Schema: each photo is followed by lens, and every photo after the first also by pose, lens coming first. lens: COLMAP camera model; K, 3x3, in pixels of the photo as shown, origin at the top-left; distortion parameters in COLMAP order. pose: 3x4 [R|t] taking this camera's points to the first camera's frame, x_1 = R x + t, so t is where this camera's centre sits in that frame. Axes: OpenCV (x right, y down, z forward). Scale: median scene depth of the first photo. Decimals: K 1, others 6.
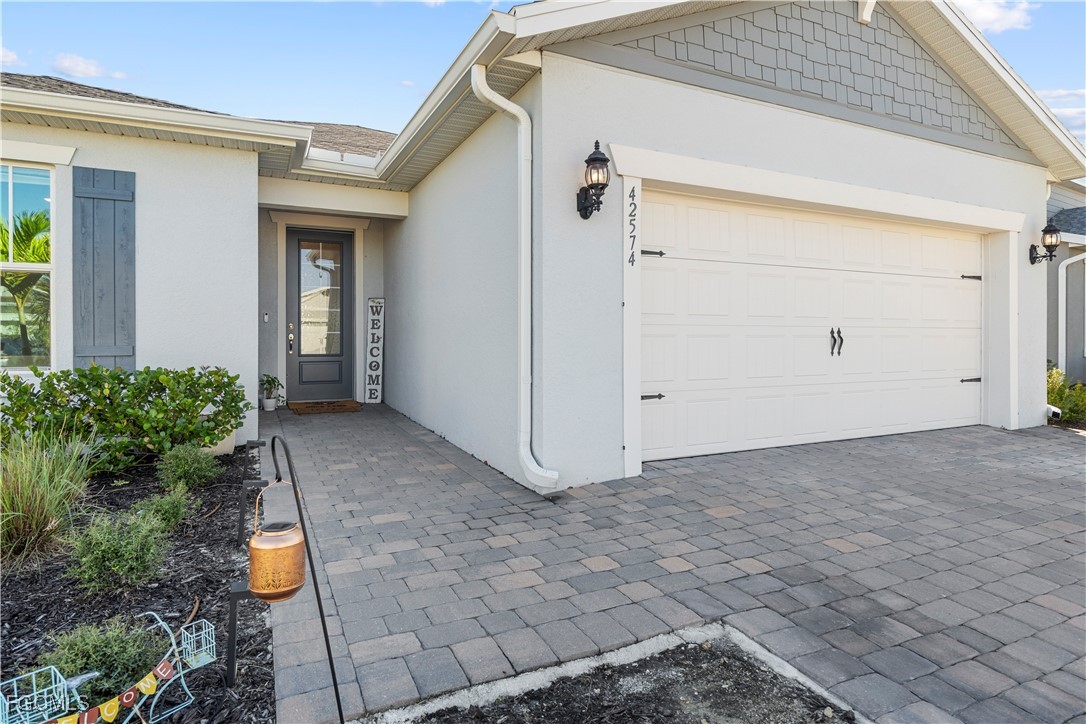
lens RADIAL K [[612.2, 0, 544.6], [0, 612.2, 352.3], [0, 0, 1]] dist [-0.002820, -0.001334]
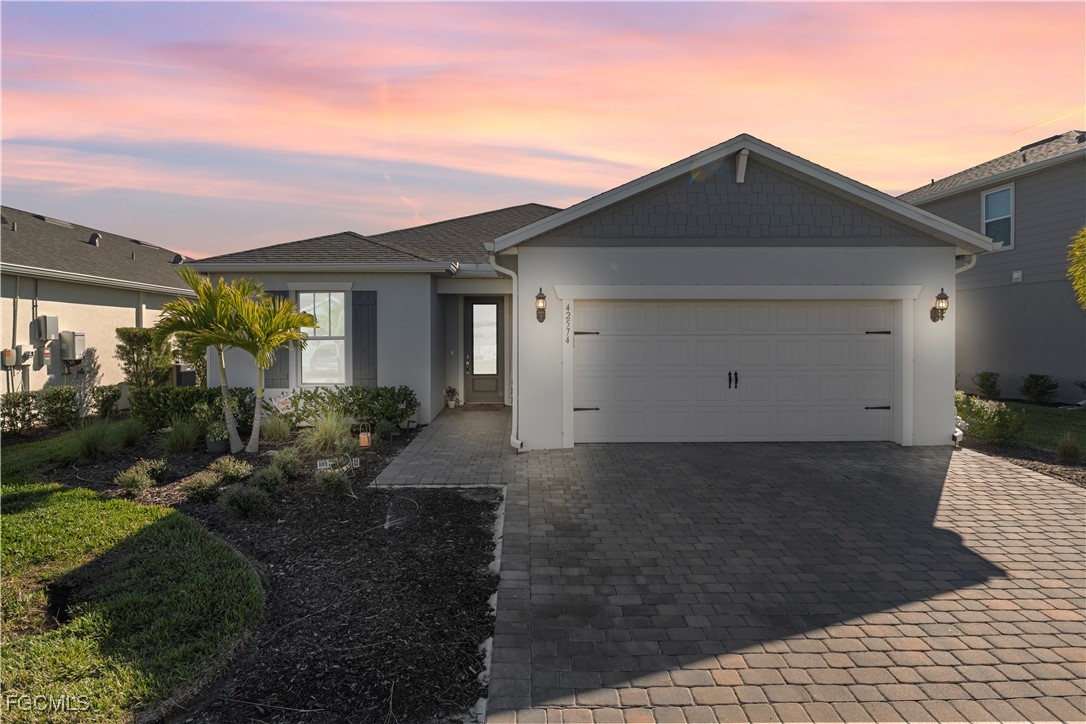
lens RADIAL K [[692.0, 0, 543.0], [0, 692.0, 362.0], [0, 0, 1]] dist [0.000625, 0.000032]
pose [[0.903768, 0.015157, -0.427755, 0.901904], [-0.007593, 0.999783, 0.019384, -0.107084], [0.427956, -0.014271, 0.903687, -0.941019]]
